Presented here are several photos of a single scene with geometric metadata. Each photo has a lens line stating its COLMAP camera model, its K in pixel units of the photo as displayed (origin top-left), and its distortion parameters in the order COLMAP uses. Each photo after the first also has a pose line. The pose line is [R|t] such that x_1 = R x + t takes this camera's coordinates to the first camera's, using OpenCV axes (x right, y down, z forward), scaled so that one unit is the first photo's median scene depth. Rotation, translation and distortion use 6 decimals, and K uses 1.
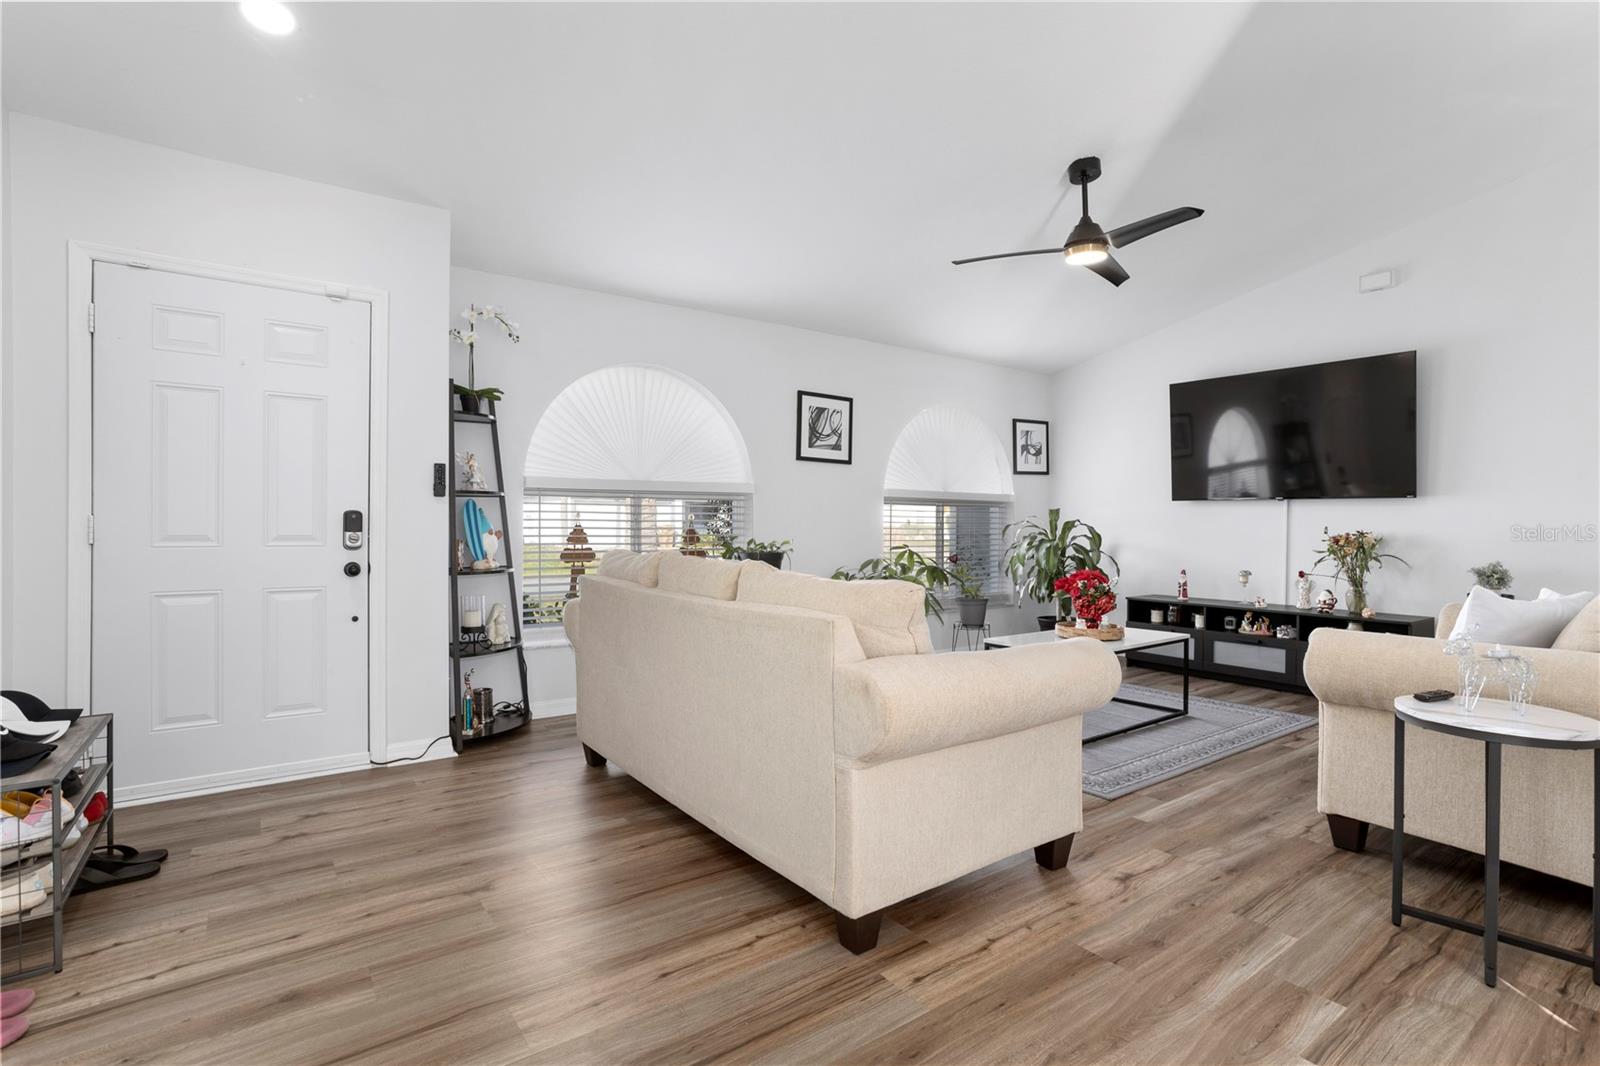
lens RADIAL K [[767.1, 0, 789.6], [0, 767.1, 531.4], [0, 0, 1]] dist [-0.016818, 0.005345]
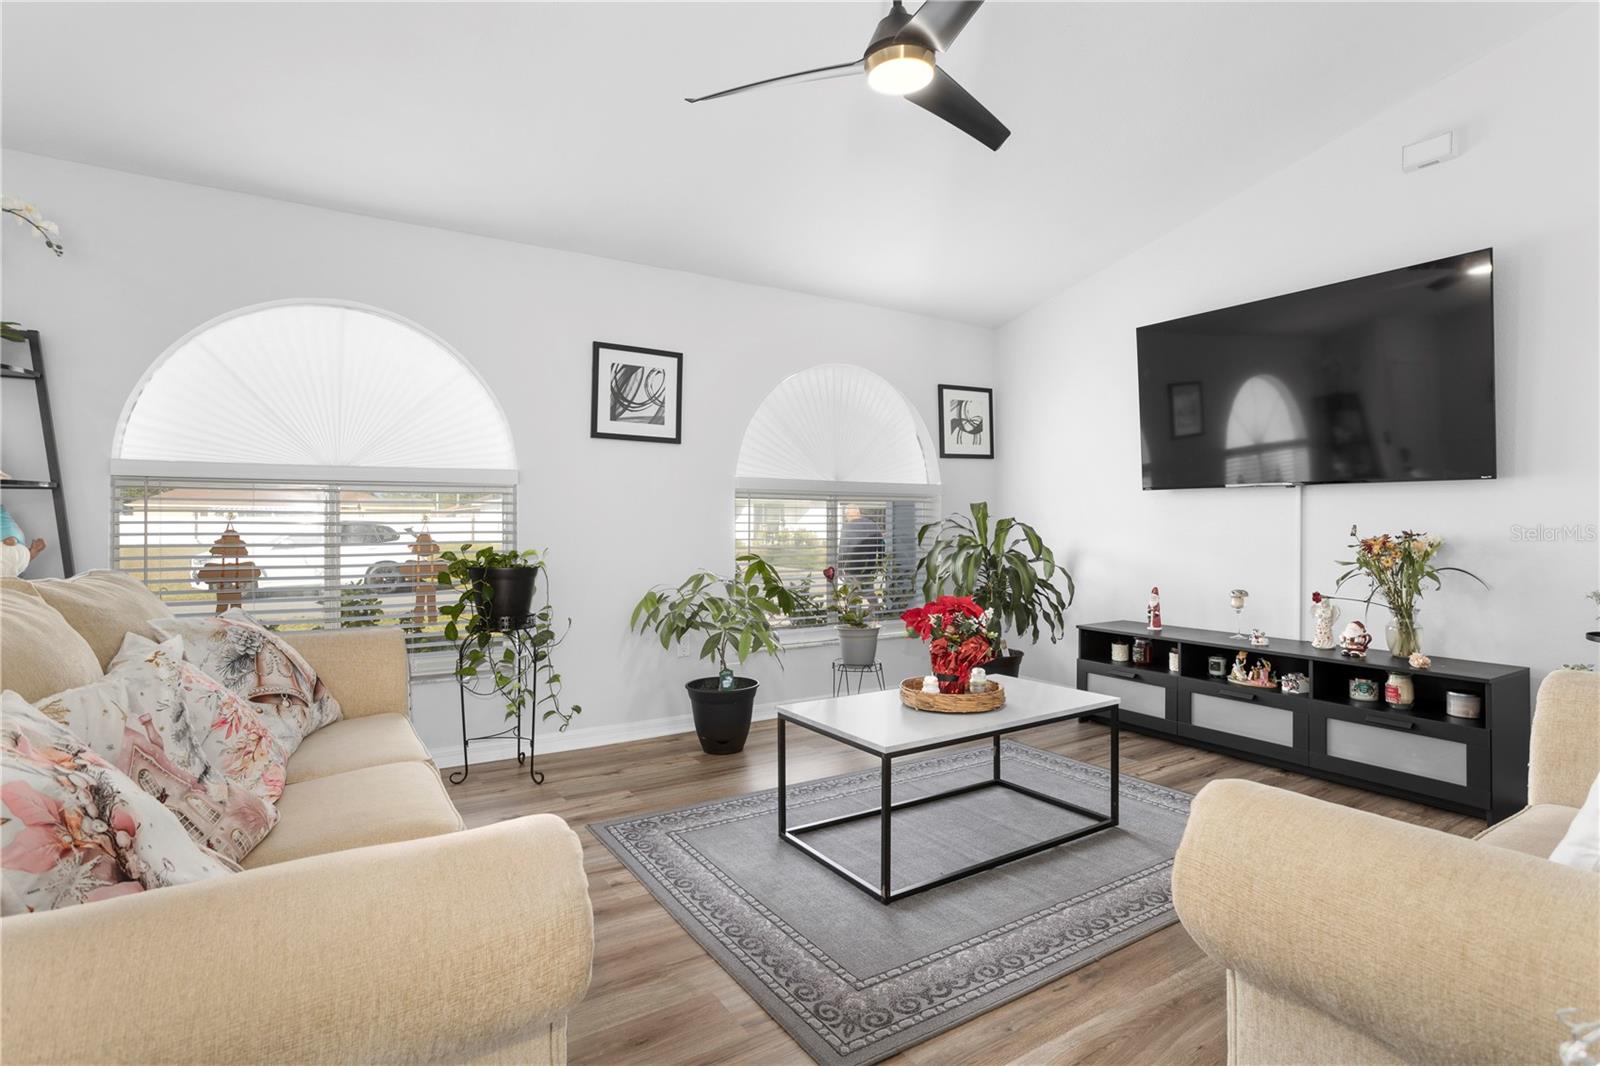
lens RADIAL K [[767.1, 0, 806.9], [0, 767.1, 525.9], [0, 0, 1]] dist [-0.016818, 0.005345]
pose [[0.998223, -0.006926, -0.059181, 0.249970], [0.006366, 0.999933, -0.009639, -0.001778], [0.059244, 0.009245, 0.998201, 0.291135]]
